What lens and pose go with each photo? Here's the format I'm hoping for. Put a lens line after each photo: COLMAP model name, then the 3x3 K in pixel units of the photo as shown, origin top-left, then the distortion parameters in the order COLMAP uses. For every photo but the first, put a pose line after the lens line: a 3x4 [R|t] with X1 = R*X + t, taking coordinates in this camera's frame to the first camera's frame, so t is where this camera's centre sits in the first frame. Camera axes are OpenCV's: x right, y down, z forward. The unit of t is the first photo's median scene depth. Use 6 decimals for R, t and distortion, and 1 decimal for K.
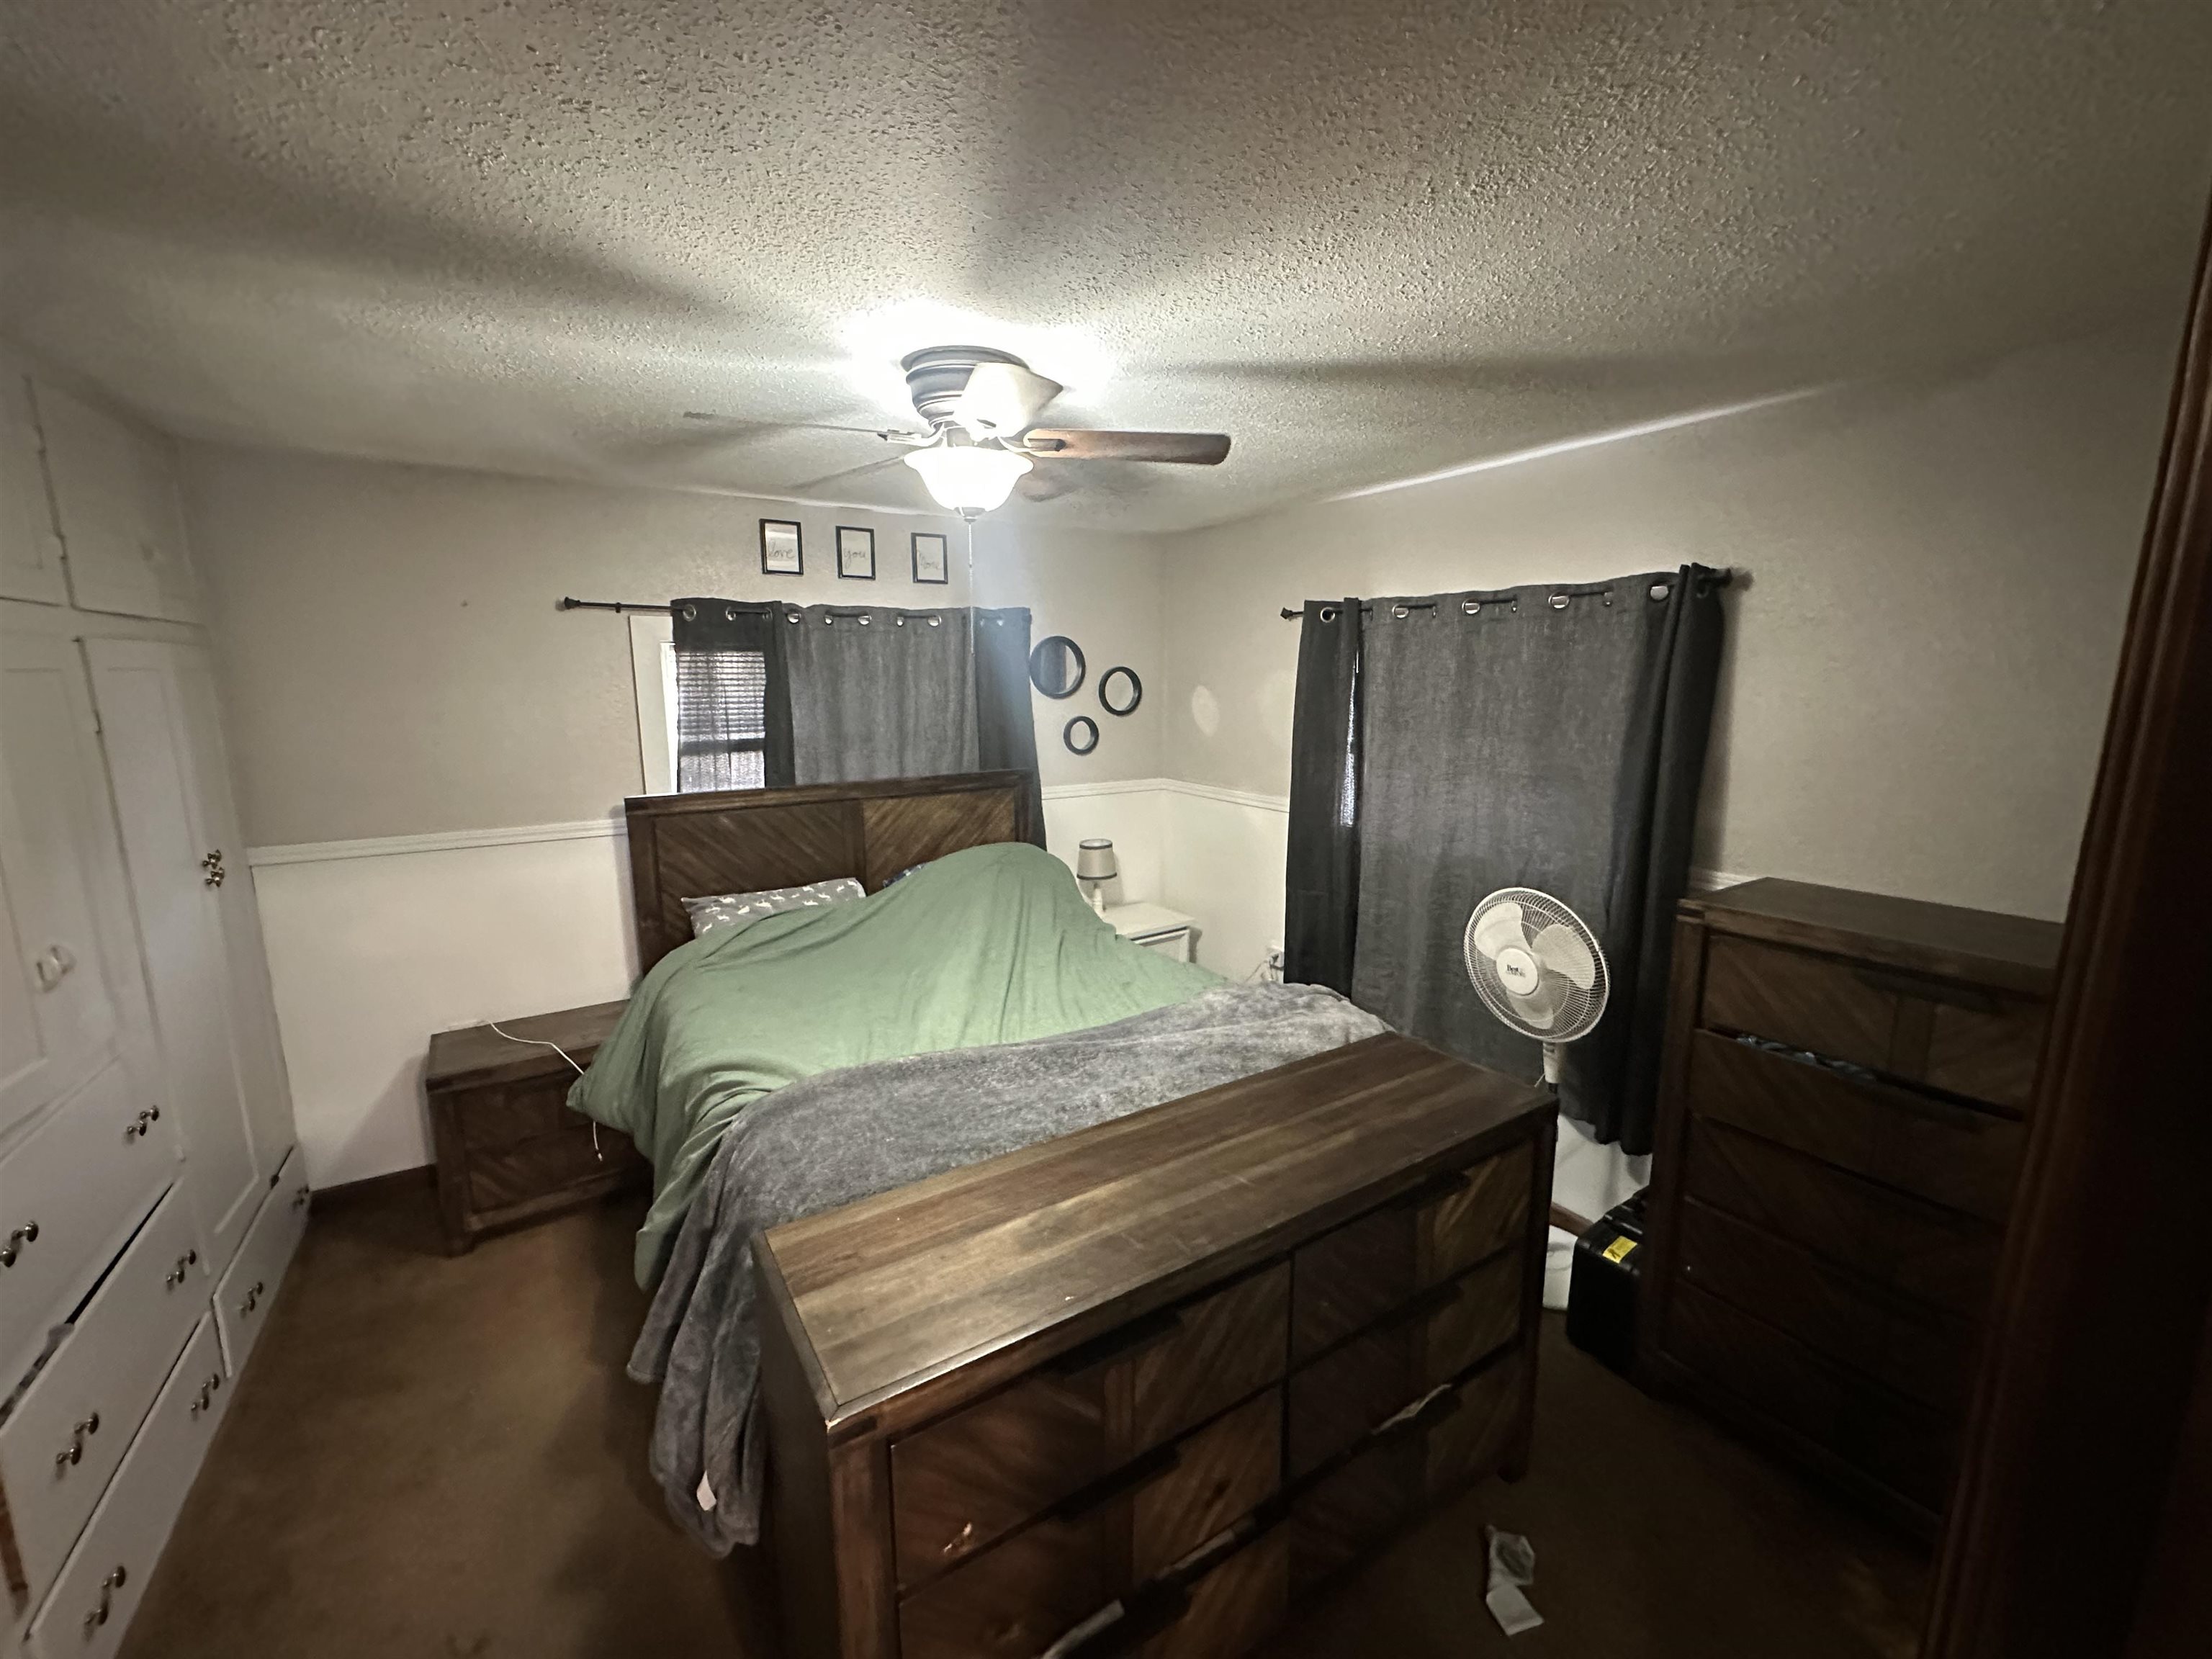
lens RADIAL K [[873.7, 0, 1106.0], [0, 873.7, 829.5], [0, 0, 1]] dist [-0.000386, -0.000284]
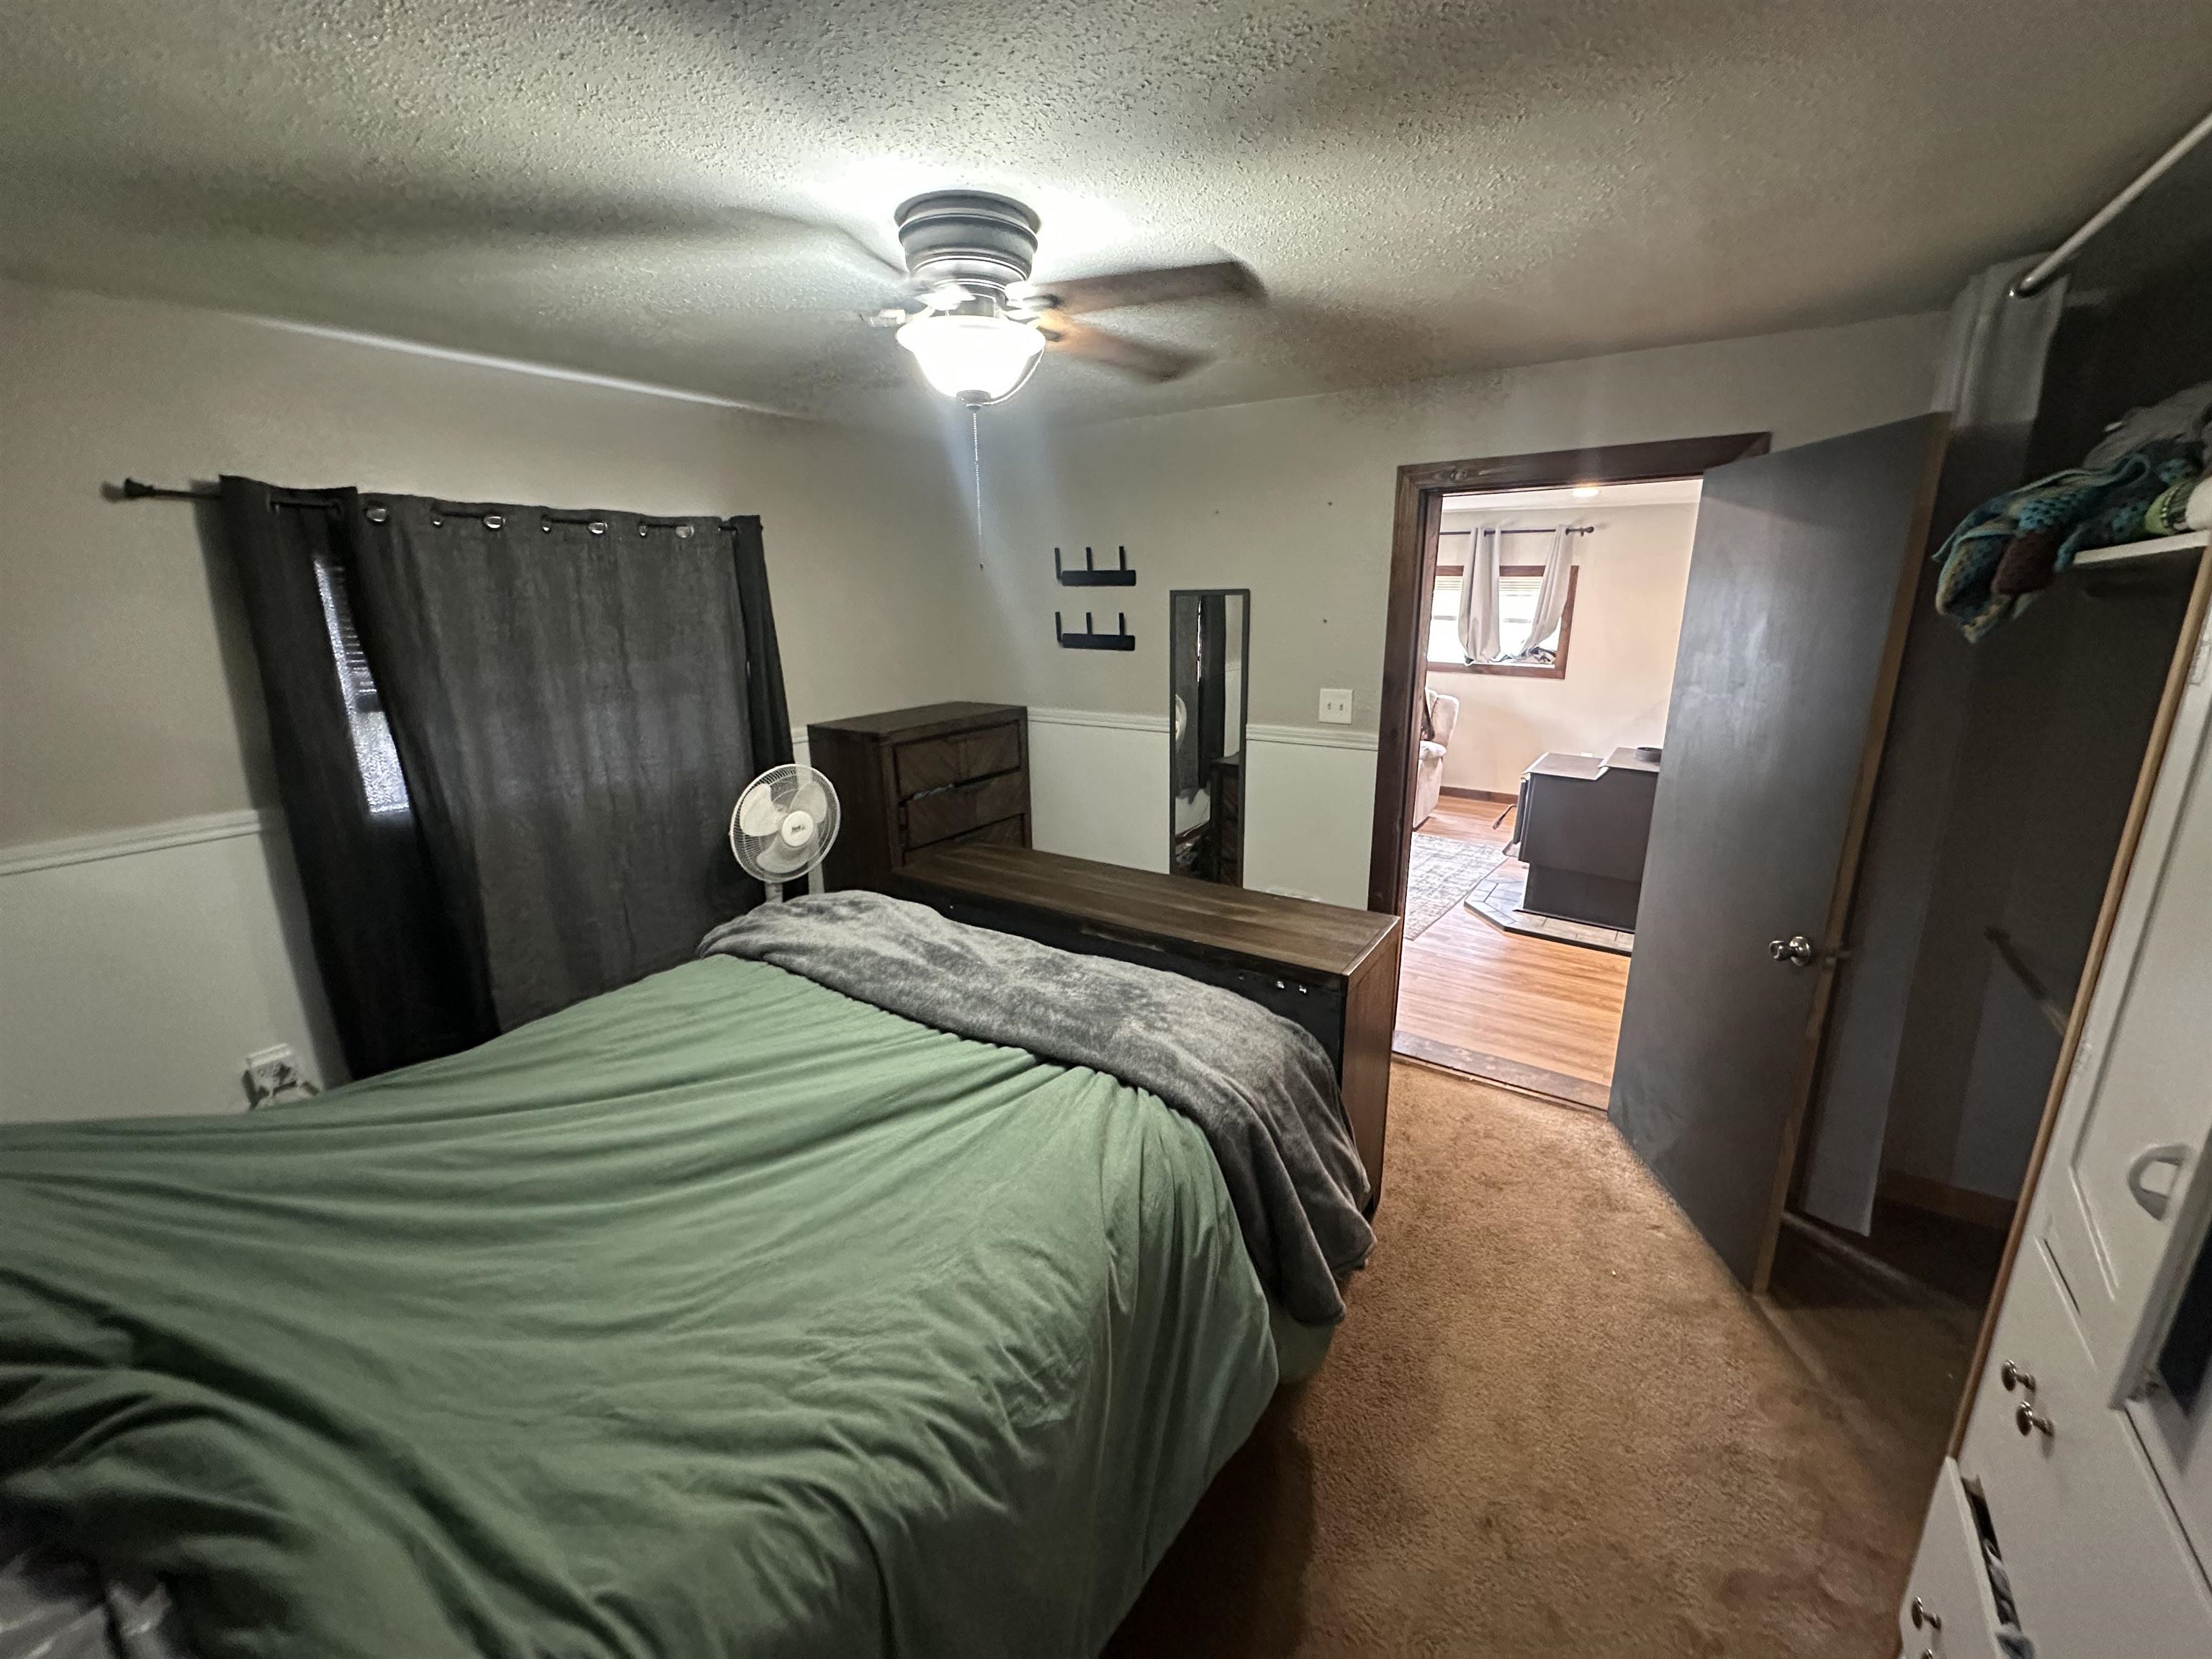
lens RADIAL K [[873.7, 0, 1106.0], [0, 873.7, 829.5], [0, 0, 1]] dist [-0.000386, -0.000284]
pose [[-0.395980, -0.229503, 0.889117, -0.673772], [0.177124, 0.930989, 0.319196, -0.132454], [-0.901014, 0.283879, -0.328003, 0.799766]]
